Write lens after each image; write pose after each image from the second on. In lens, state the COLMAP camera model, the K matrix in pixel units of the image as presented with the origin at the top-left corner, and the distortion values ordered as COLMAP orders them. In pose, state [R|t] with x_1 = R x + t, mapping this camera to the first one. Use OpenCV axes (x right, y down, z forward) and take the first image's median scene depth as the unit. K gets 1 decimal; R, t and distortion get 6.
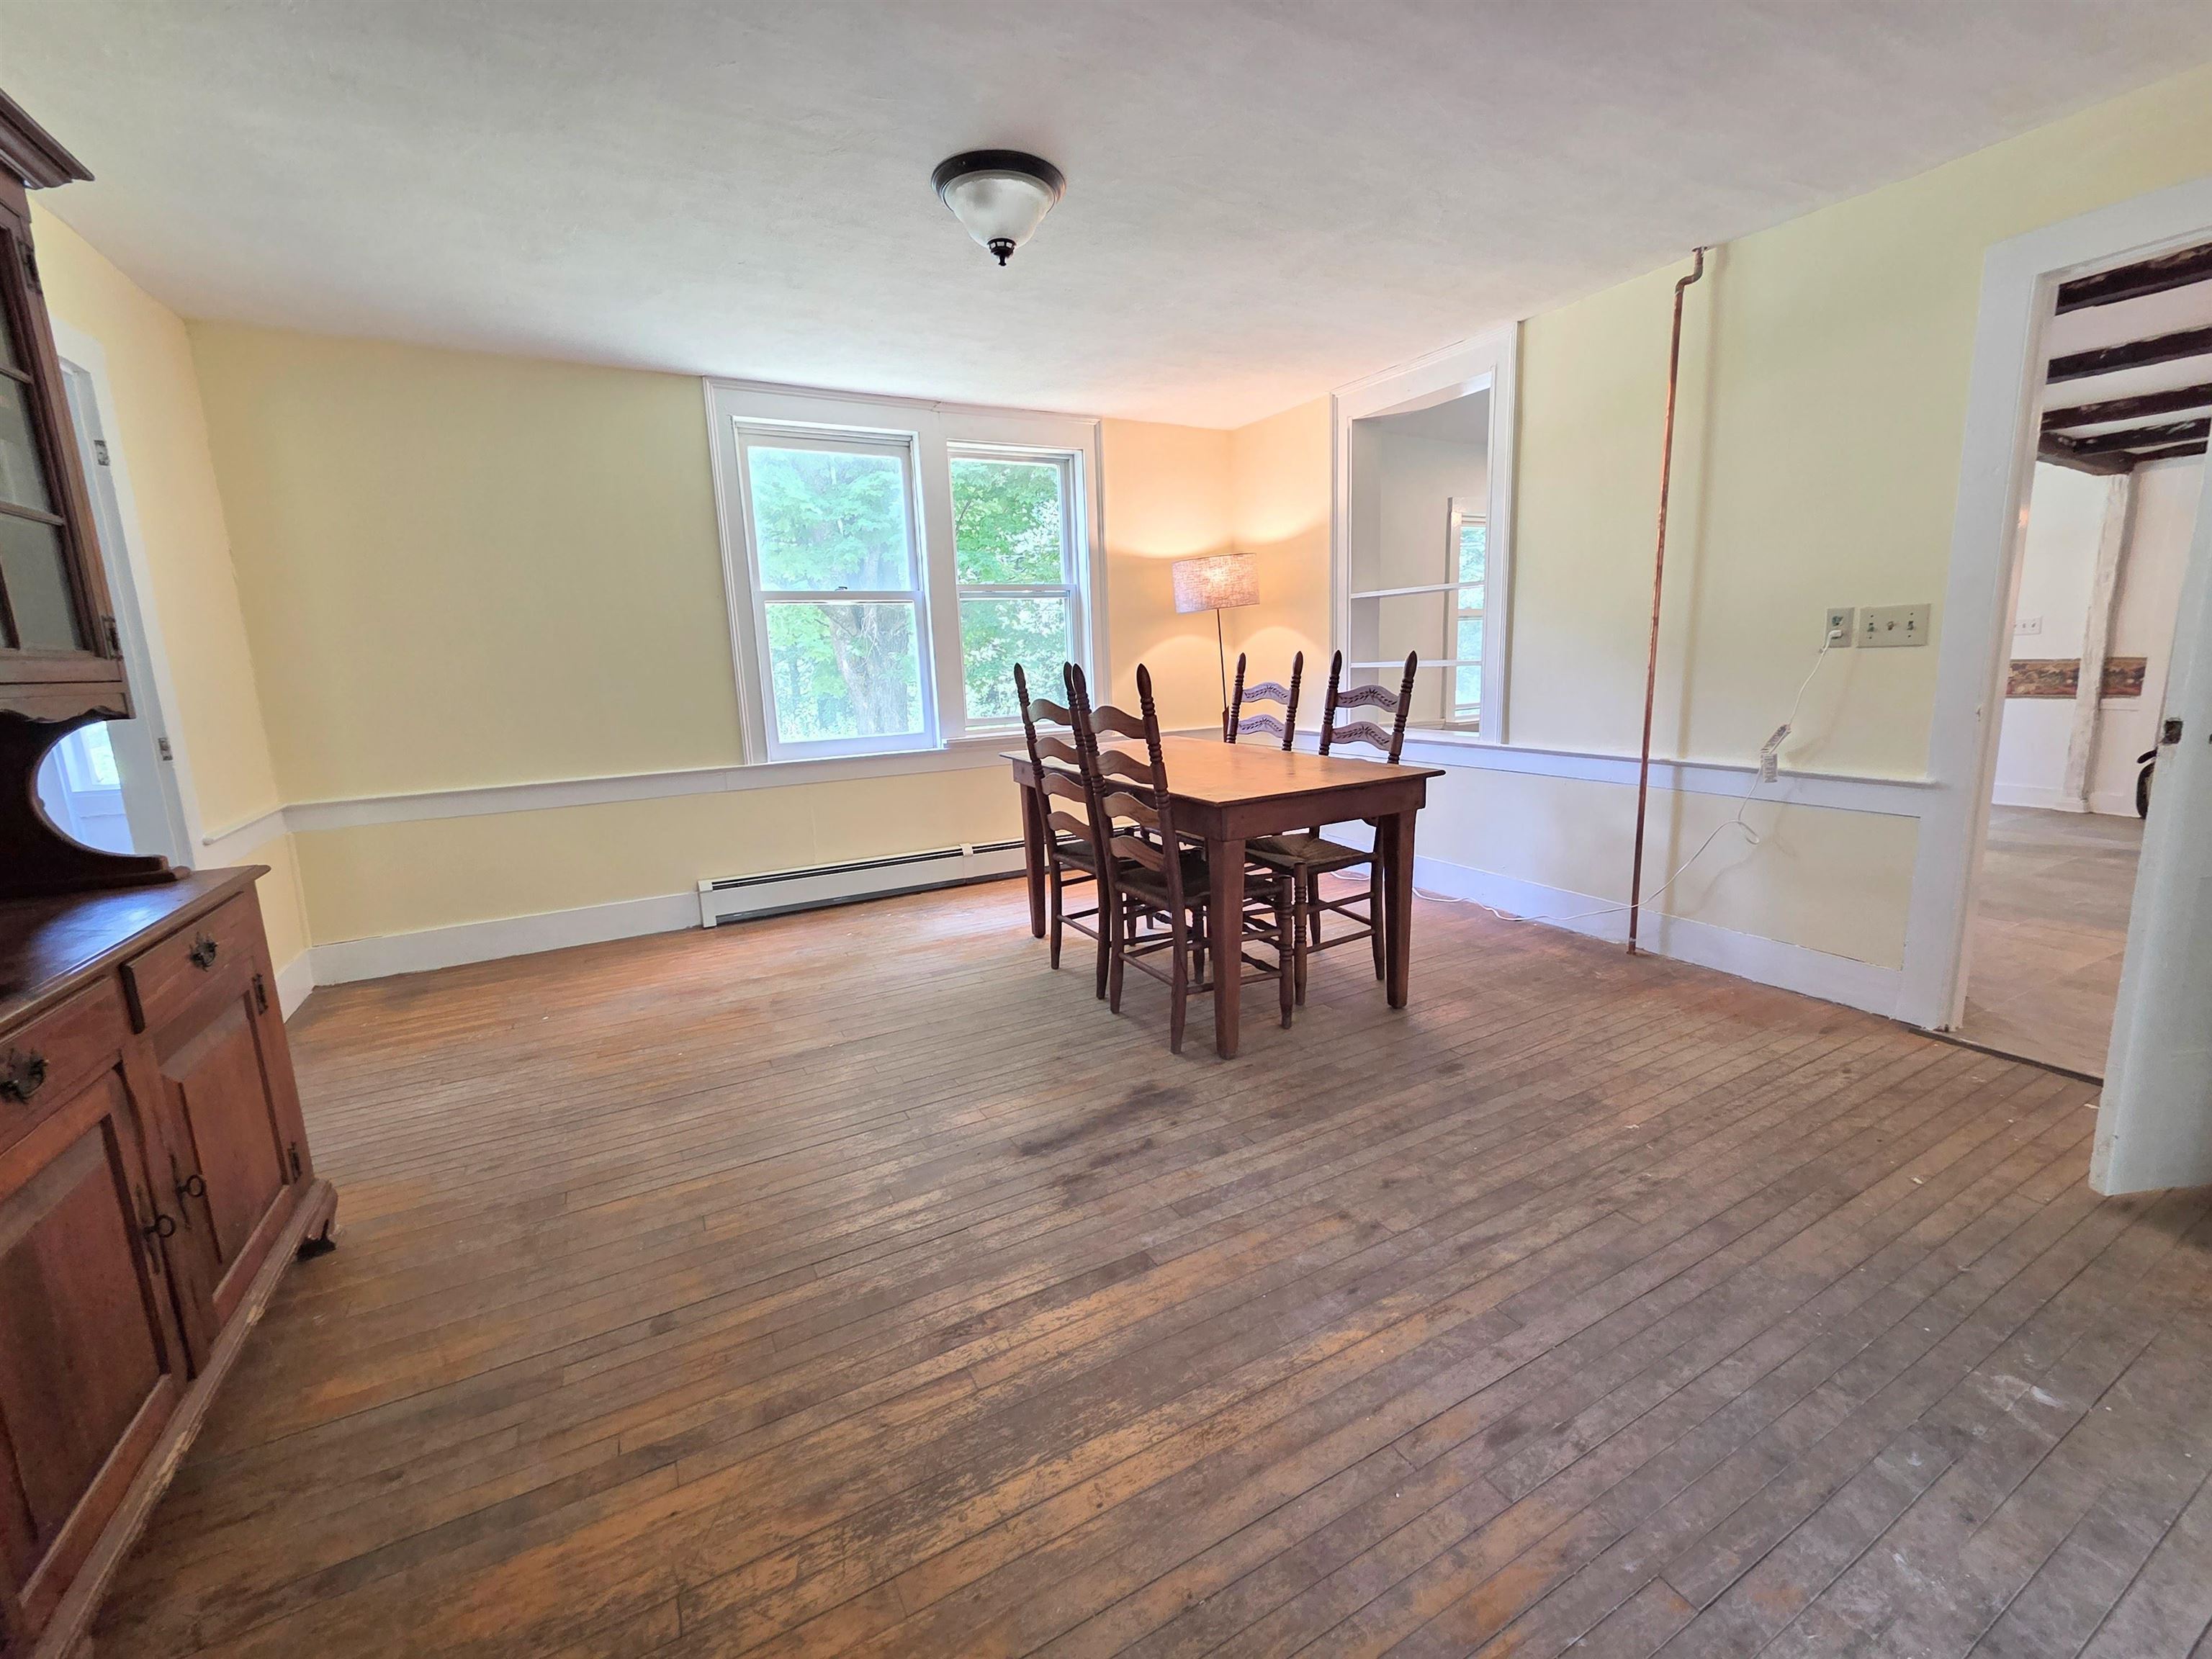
lens RADIAL K [[910.7, 0, 1102.3], [0, 910.7, 817.6], [0, 0, 1]] dist [-0.003499, 0.002941]
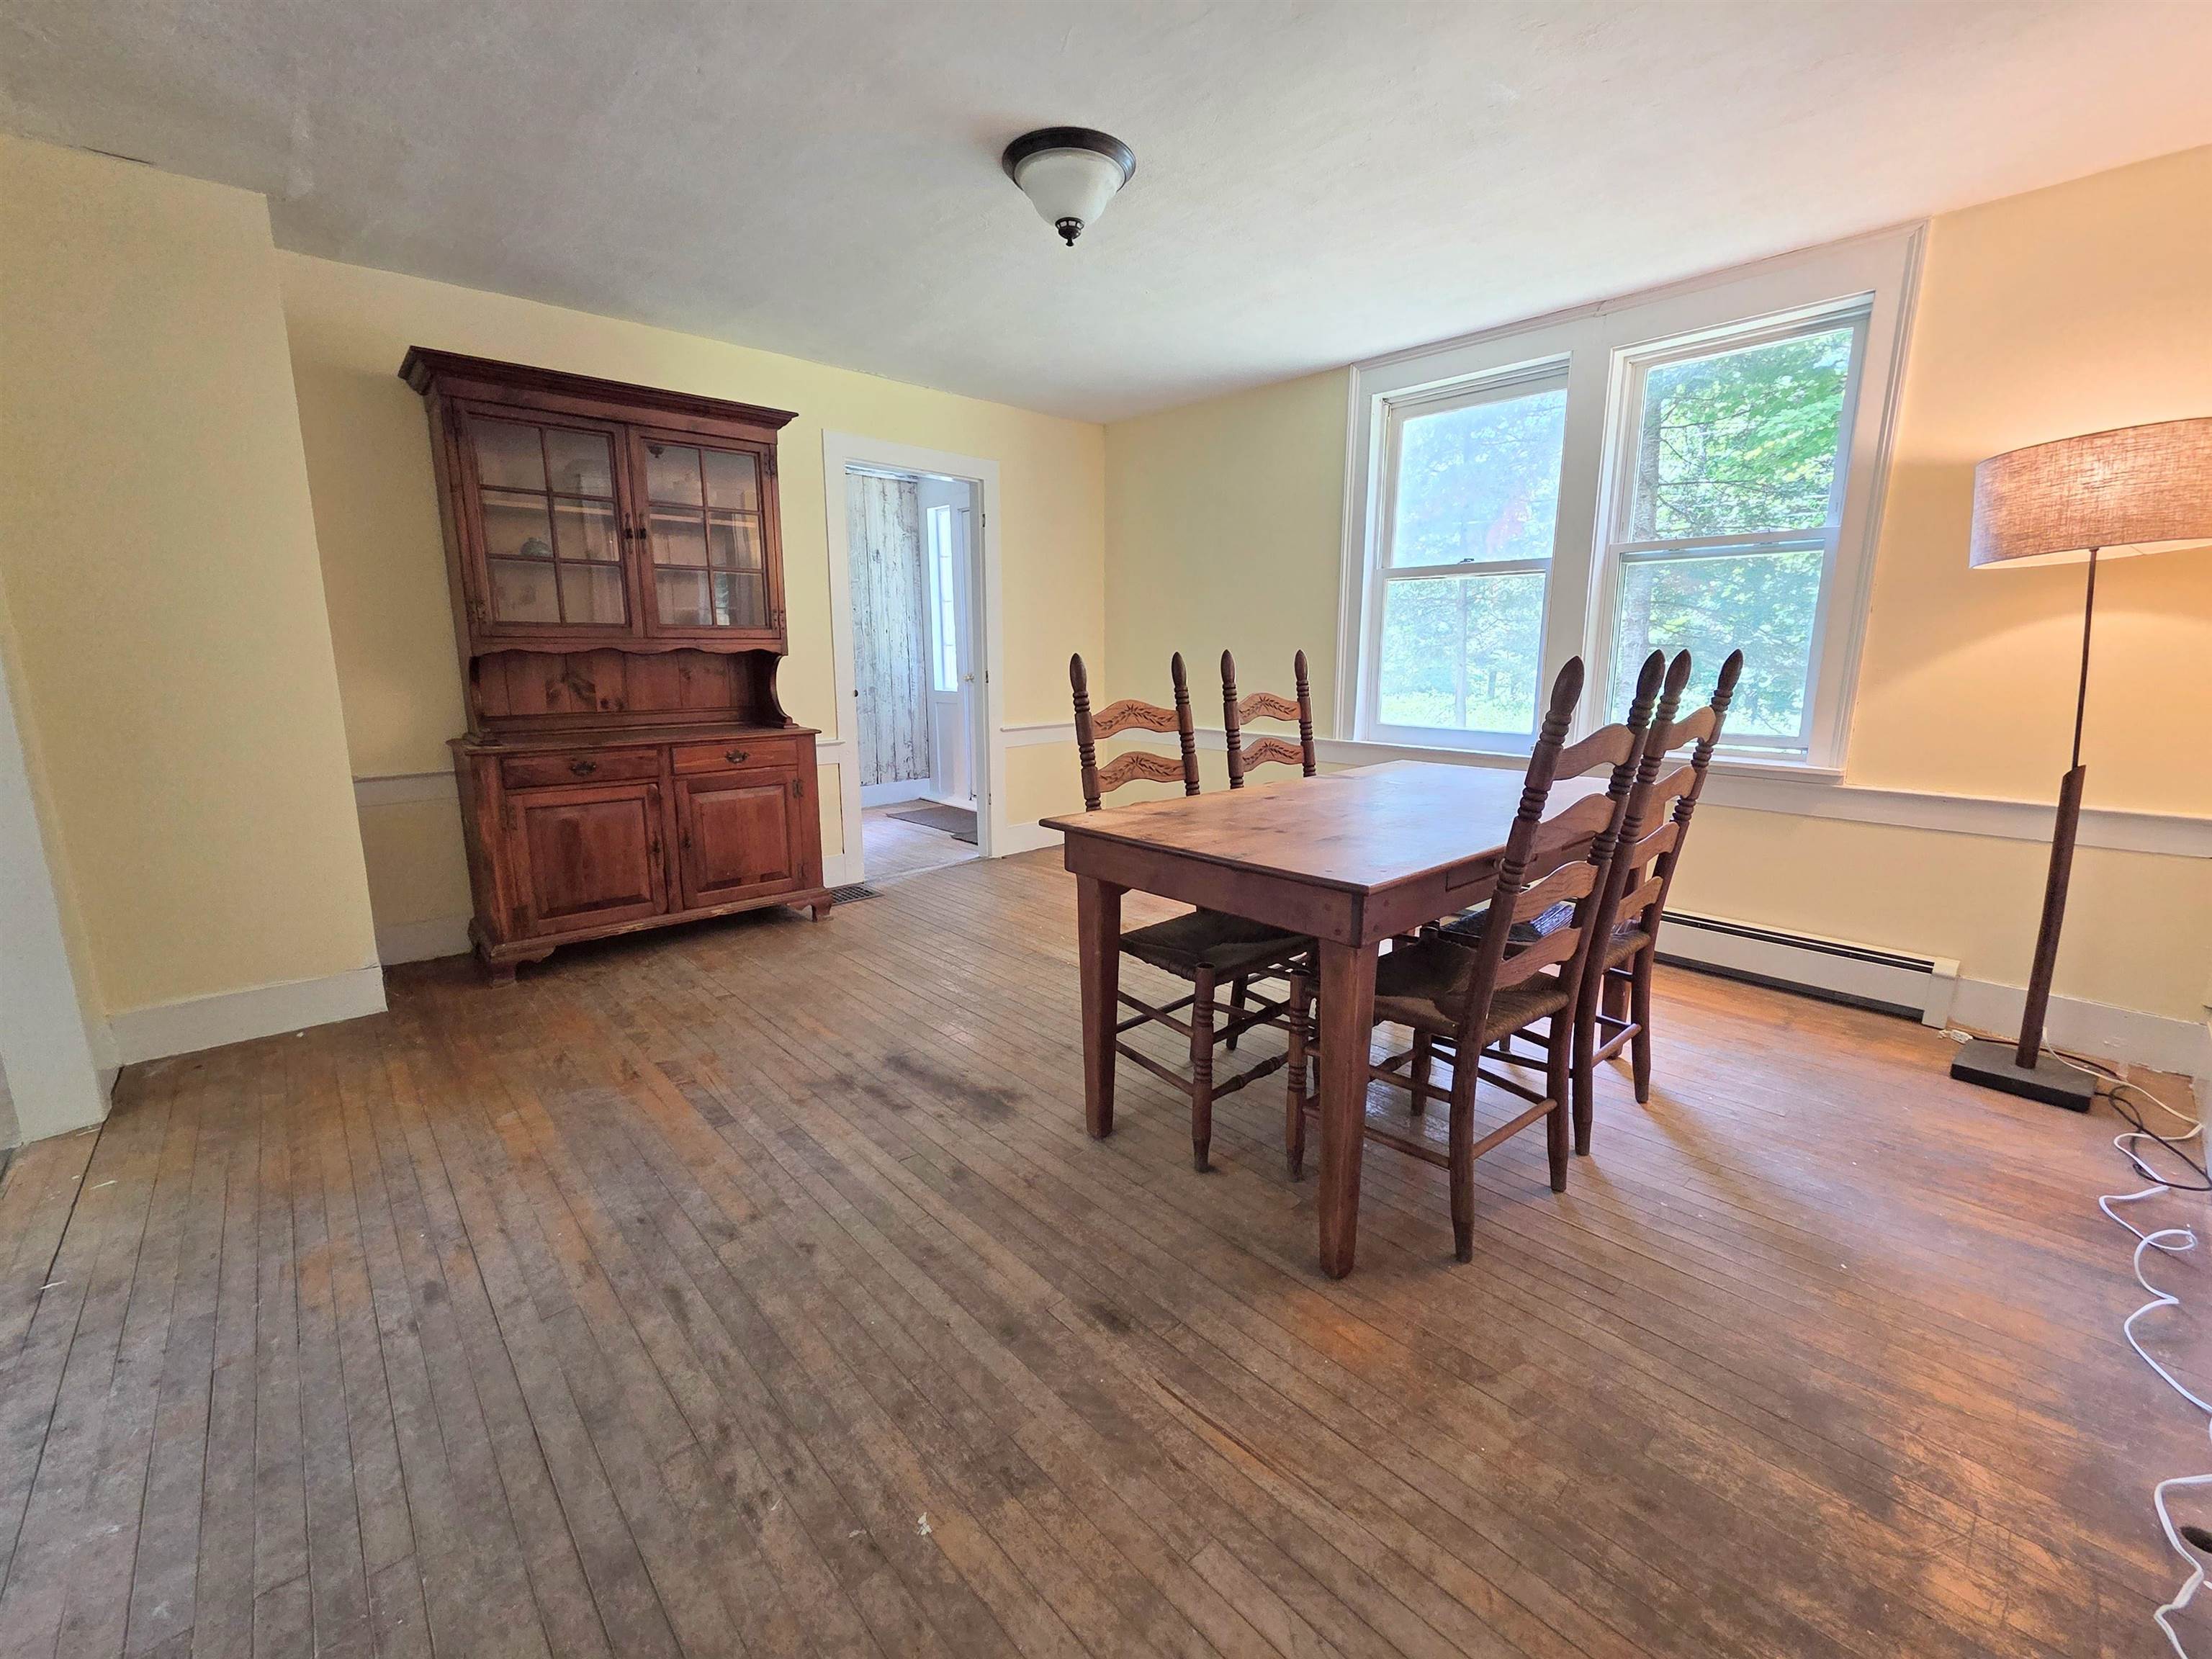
lens RADIAL K [[910.7, 0, 1110.5], [0, 910.7, 830.5], [0, 0, 1]] dist [-0.003499, 0.002941]
pose [[0.242653, 0.227718, -0.943008, 0.768654], [-0.183157, 0.965332, 0.185979, -0.144663], [0.952666, 0.127590, 0.275949, 0.666293]]
